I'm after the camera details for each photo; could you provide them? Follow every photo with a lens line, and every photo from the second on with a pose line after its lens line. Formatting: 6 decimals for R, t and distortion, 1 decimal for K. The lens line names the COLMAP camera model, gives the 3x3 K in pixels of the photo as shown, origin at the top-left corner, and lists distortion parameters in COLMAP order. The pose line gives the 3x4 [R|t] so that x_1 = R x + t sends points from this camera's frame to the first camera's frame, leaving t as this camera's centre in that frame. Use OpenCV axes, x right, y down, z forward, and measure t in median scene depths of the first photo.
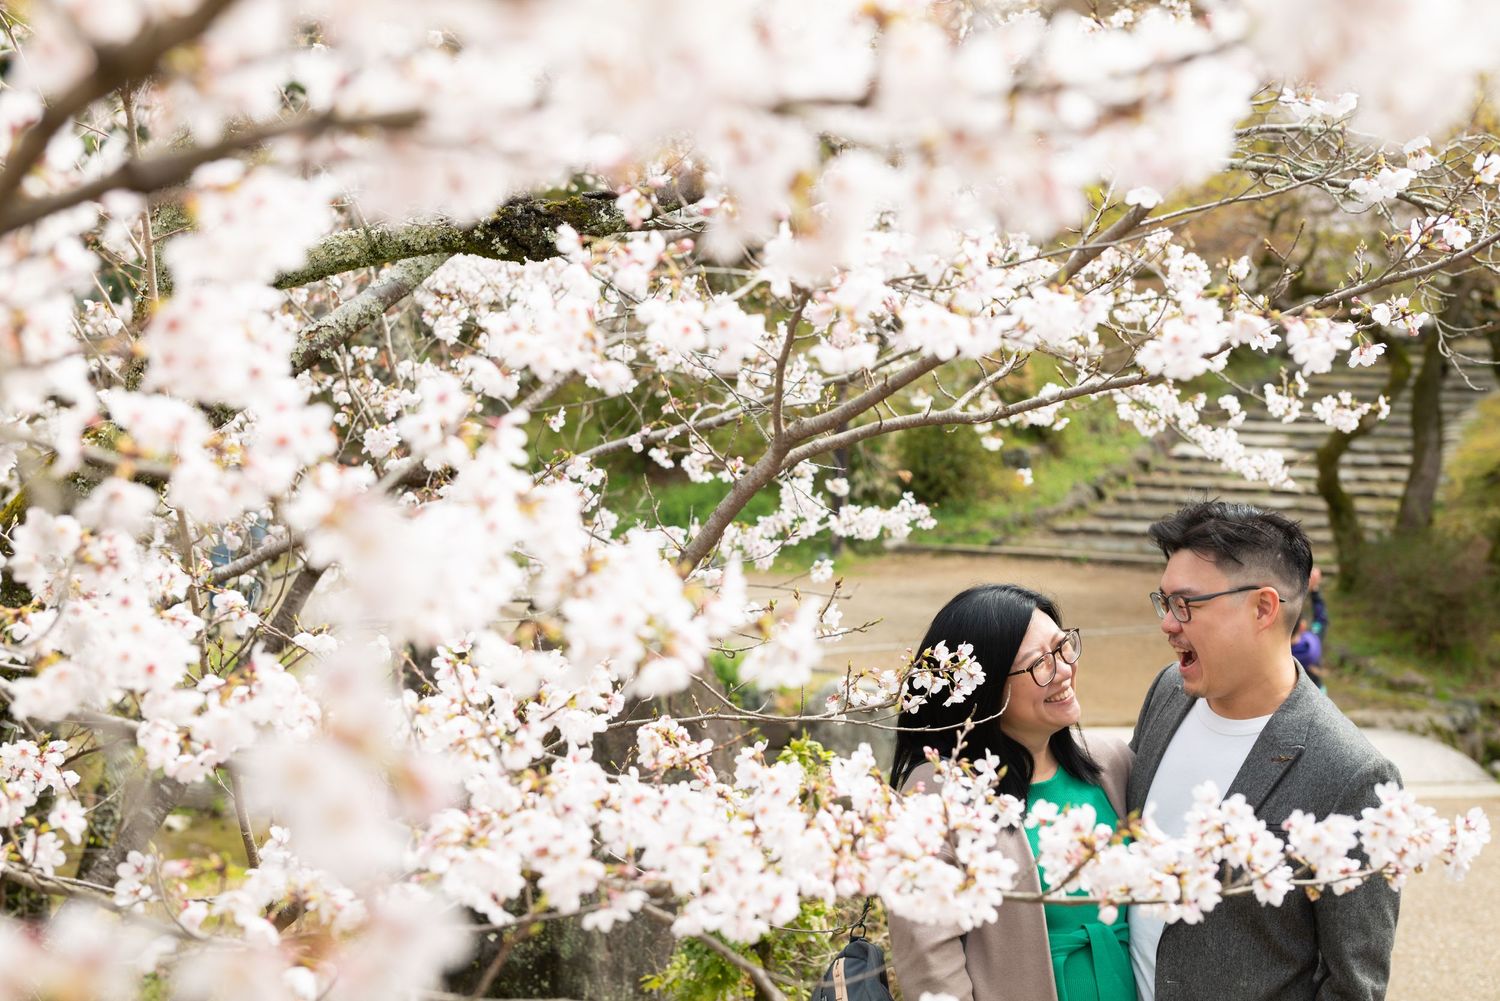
lens RADIAL K [[2029.8, 0, 750.0], [0, 2029.8, 500.5], [0, 0, 1]] dist [0.034618, -0.329720]
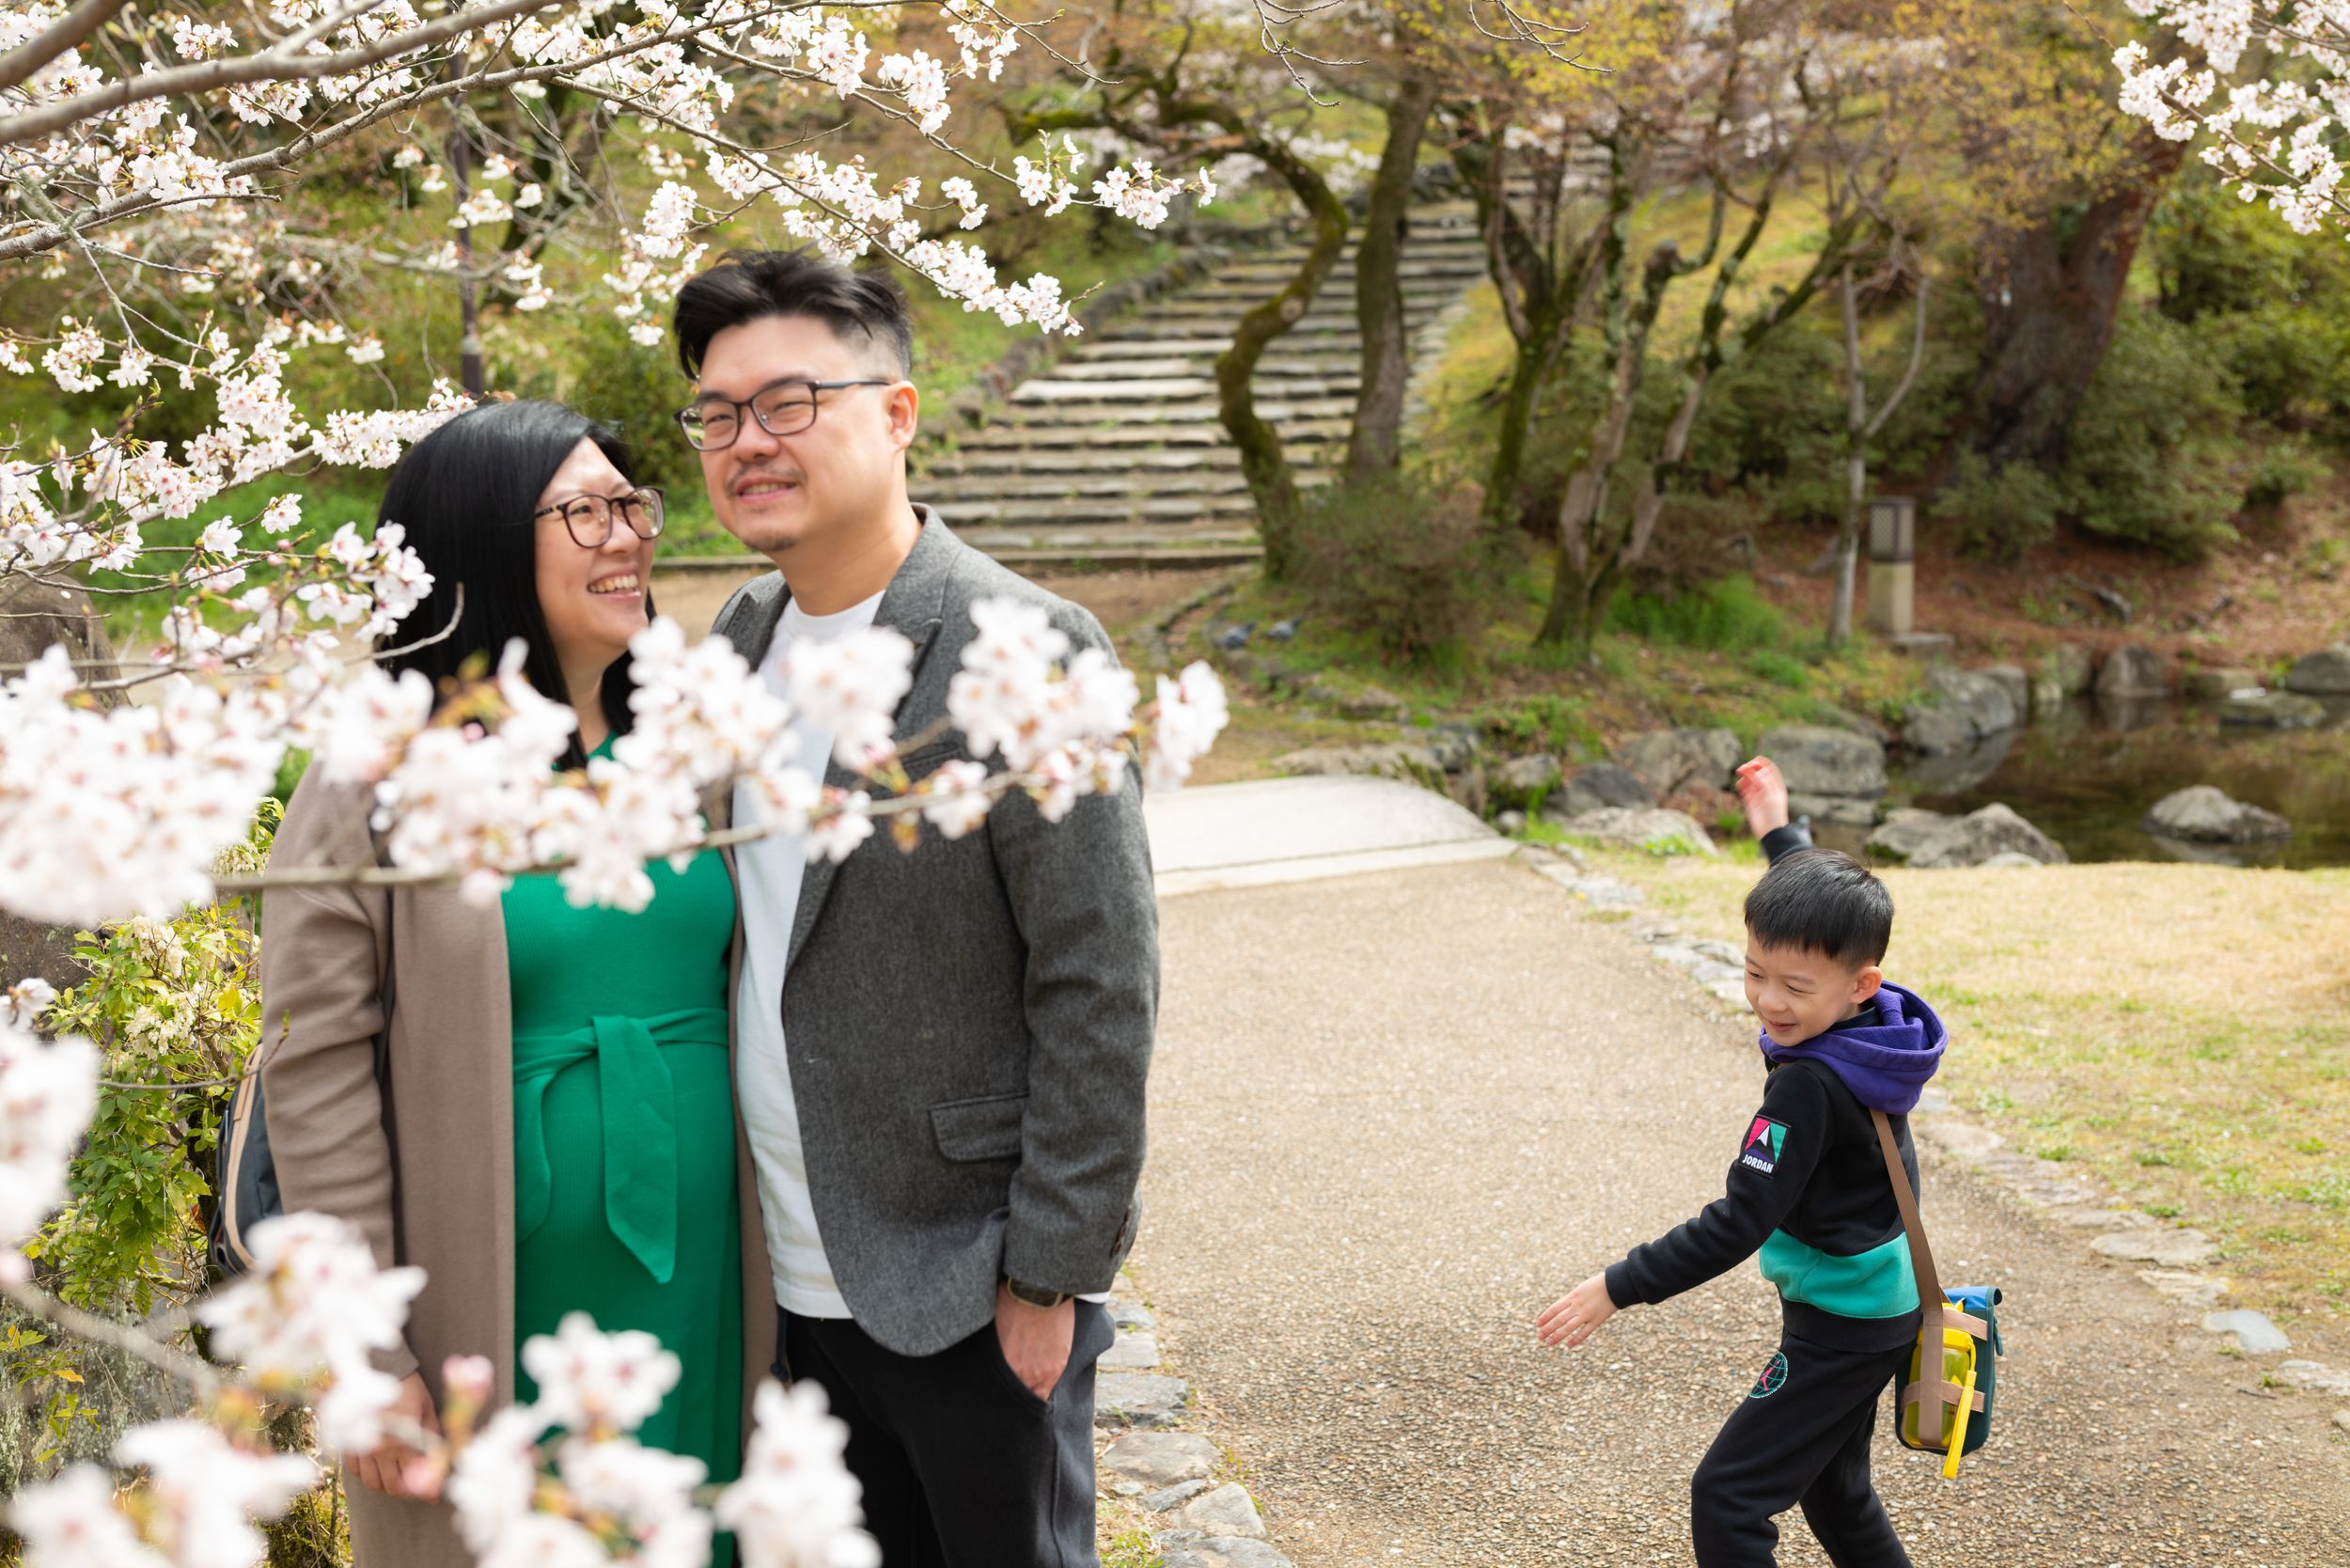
lens RADIAL K [[3201.1, 0, 1189.0], [0, 3201.1, 705.3], [0, 0, 1]] dist [0.021541, -0.229664]
pose [[0.966430, -0.085534, 0.242273, 0.053179], [0.070396, 0.995026, 0.070483, 0.038367], [-0.247096, -0.051062, 0.967645, 0.050046]]
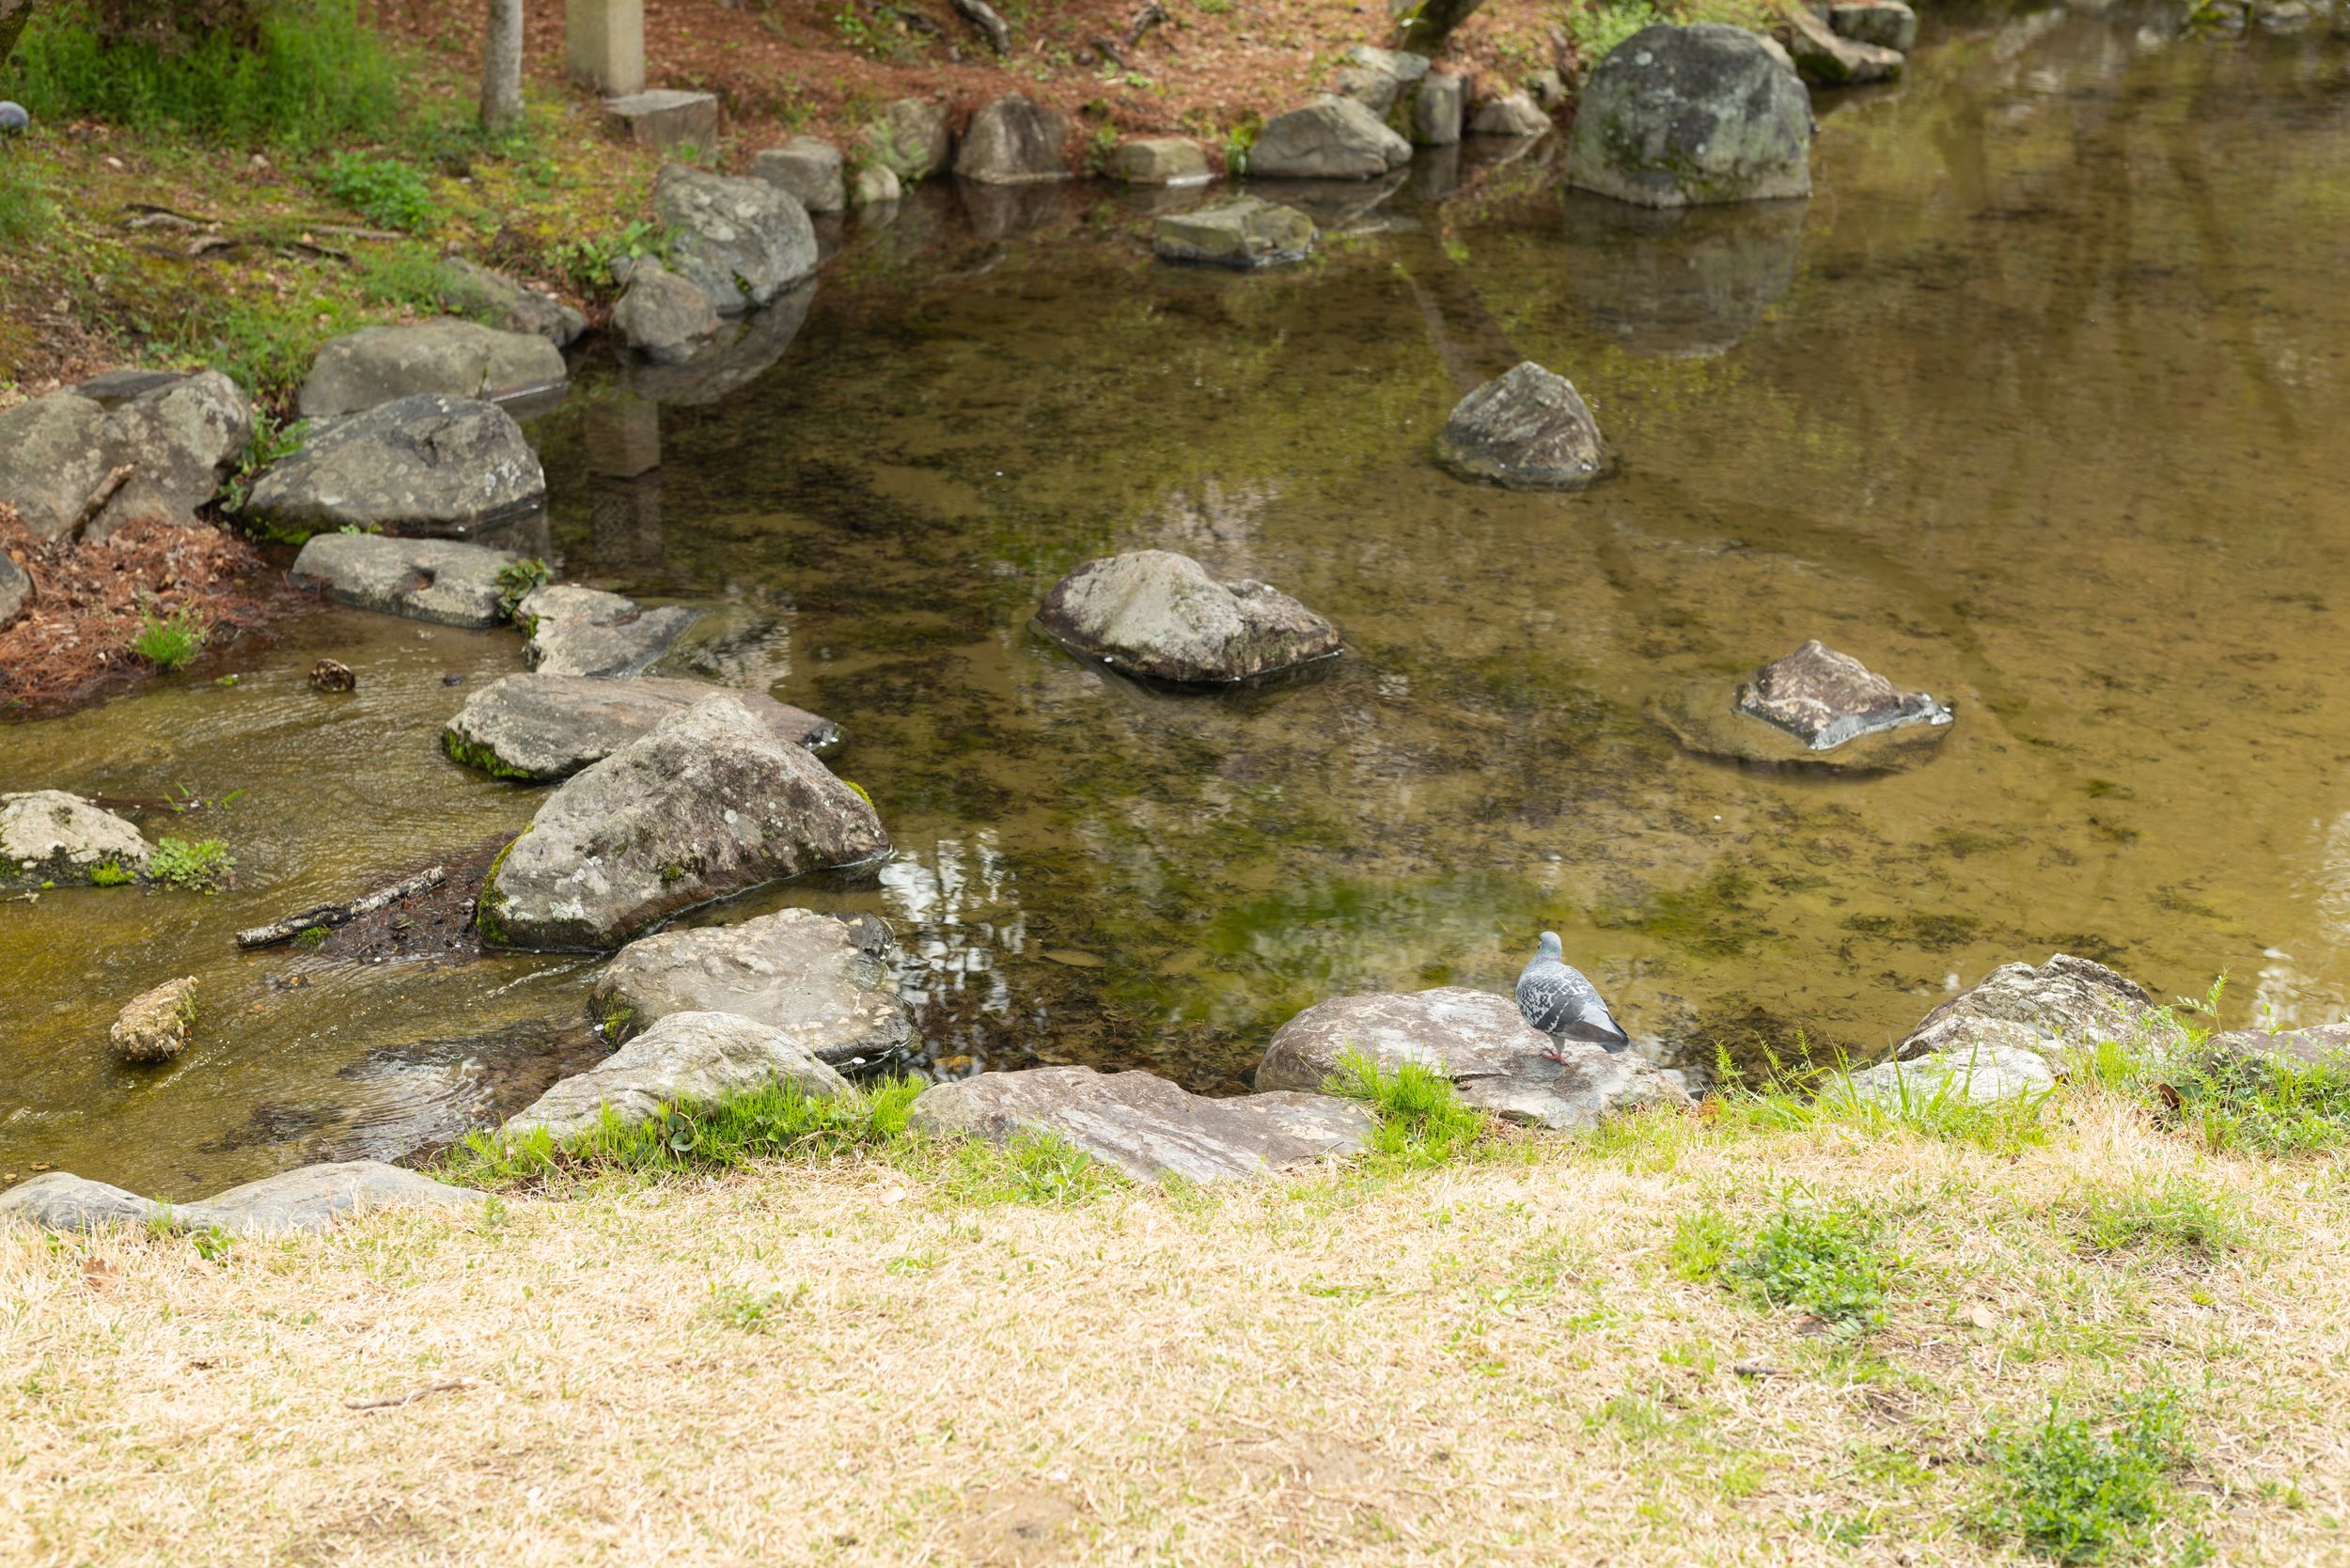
lens RADIAL K [[3180.0, 0, 1175.0], [0, 3180.0, 784.0], [0, 0, 1]] dist [0.034618, -0.329720]
pose [[0.831325, -0.213426, 0.513174, 0.849302], [0.036345, 0.942229, 0.332991, 0.018007], [-0.554596, -0.258172, 0.791056, 1.399429]]
